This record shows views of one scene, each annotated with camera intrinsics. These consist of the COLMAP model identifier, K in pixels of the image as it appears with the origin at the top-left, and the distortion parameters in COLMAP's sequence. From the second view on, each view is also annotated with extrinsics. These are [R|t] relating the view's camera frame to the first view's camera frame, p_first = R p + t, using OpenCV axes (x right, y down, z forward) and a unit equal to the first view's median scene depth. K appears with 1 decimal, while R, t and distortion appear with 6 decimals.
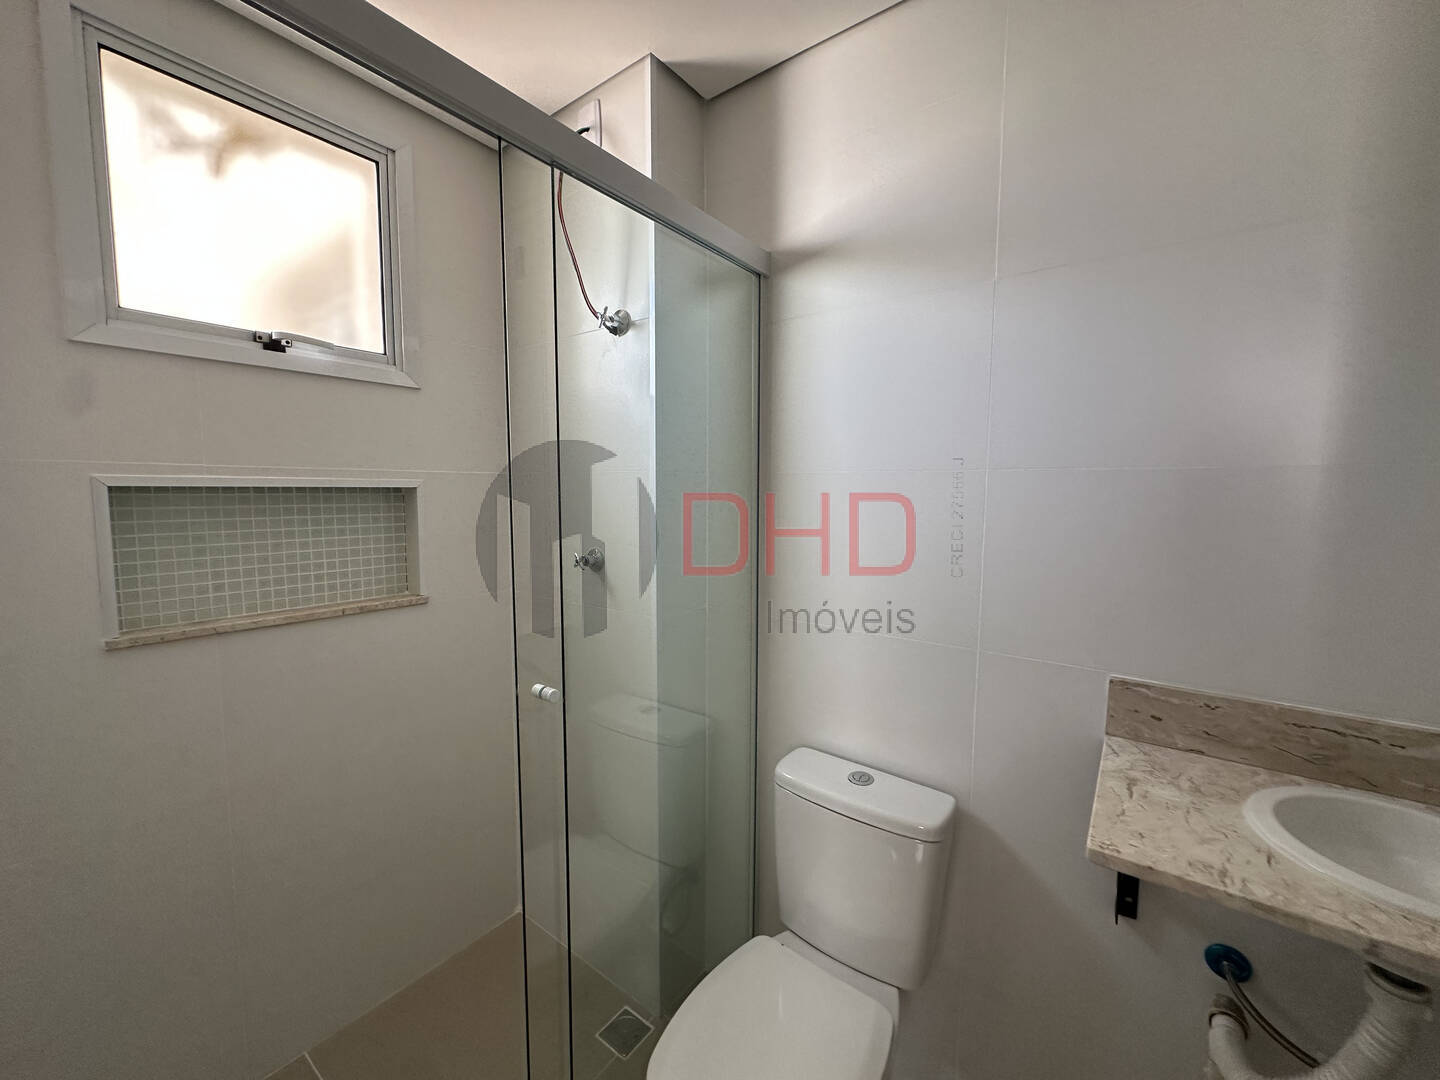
lens RADIAL K [[571.3, 0, 714.2], [0, 571.3, 537.6], [0, 0, 1]] dist [0.000777, 0.000188]
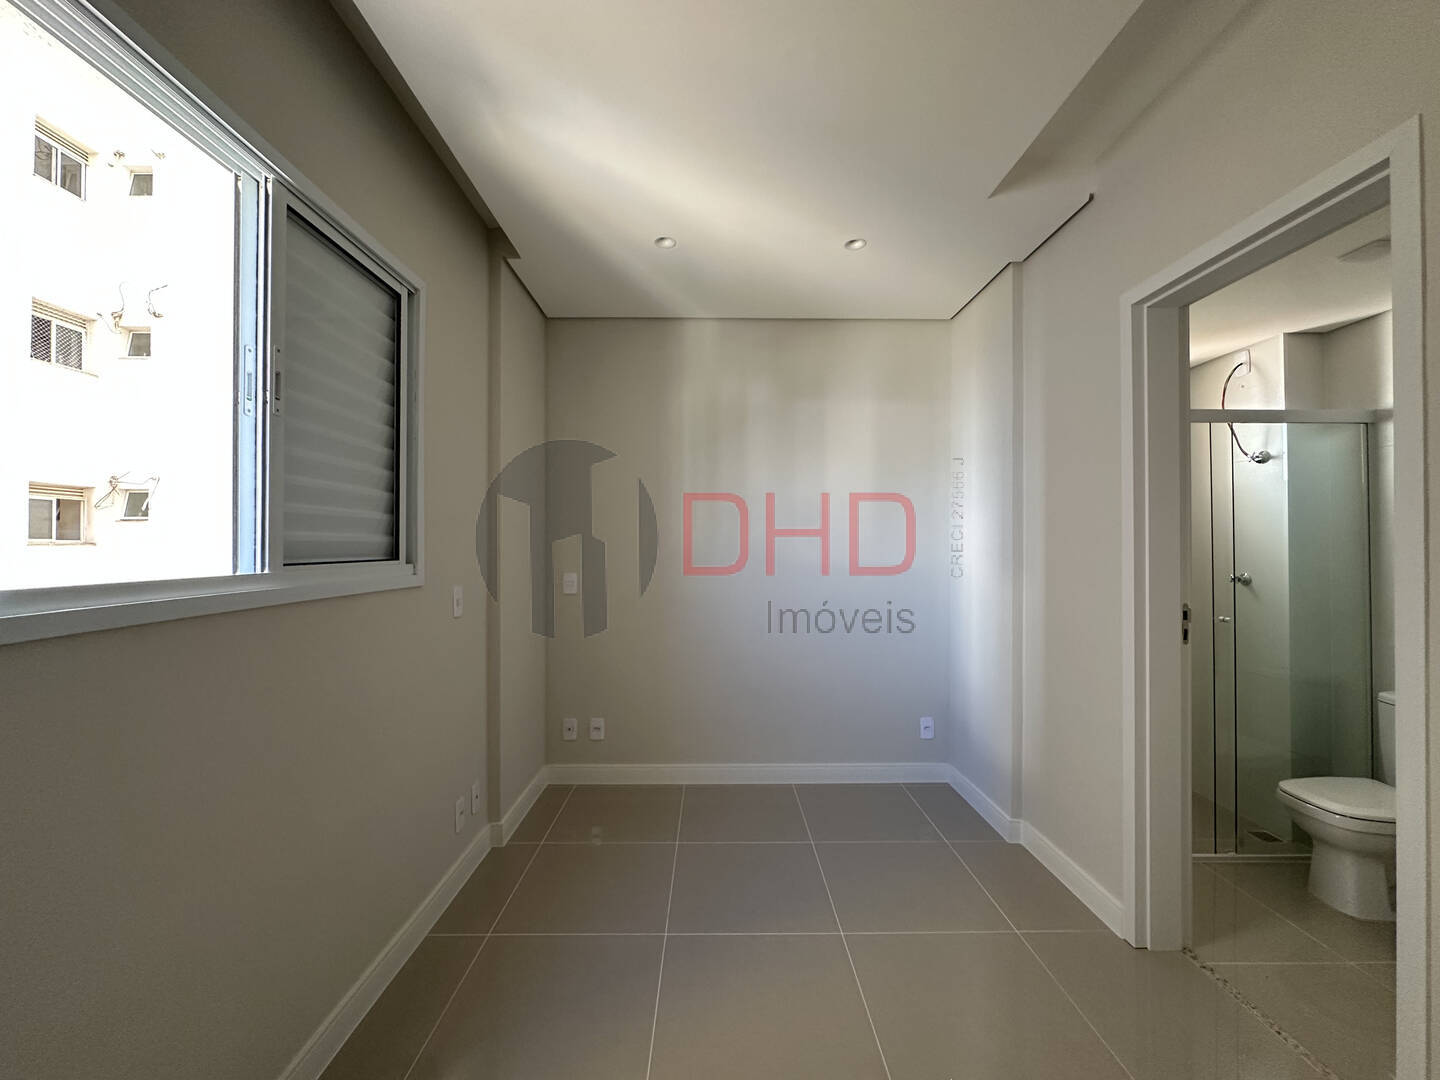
lens RADIAL K [[571.3, 0, 714.2], [0, 571.3, 537.6], [0, 0, 1]] dist [0.000777, 0.000188]
pose [[0.628098, -0.009440, -0.778077, 0.200741], [-0.064285, 0.995879, -0.063977, 0.173957], [0.775474, 0.090202, 0.624903, -1.873748]]
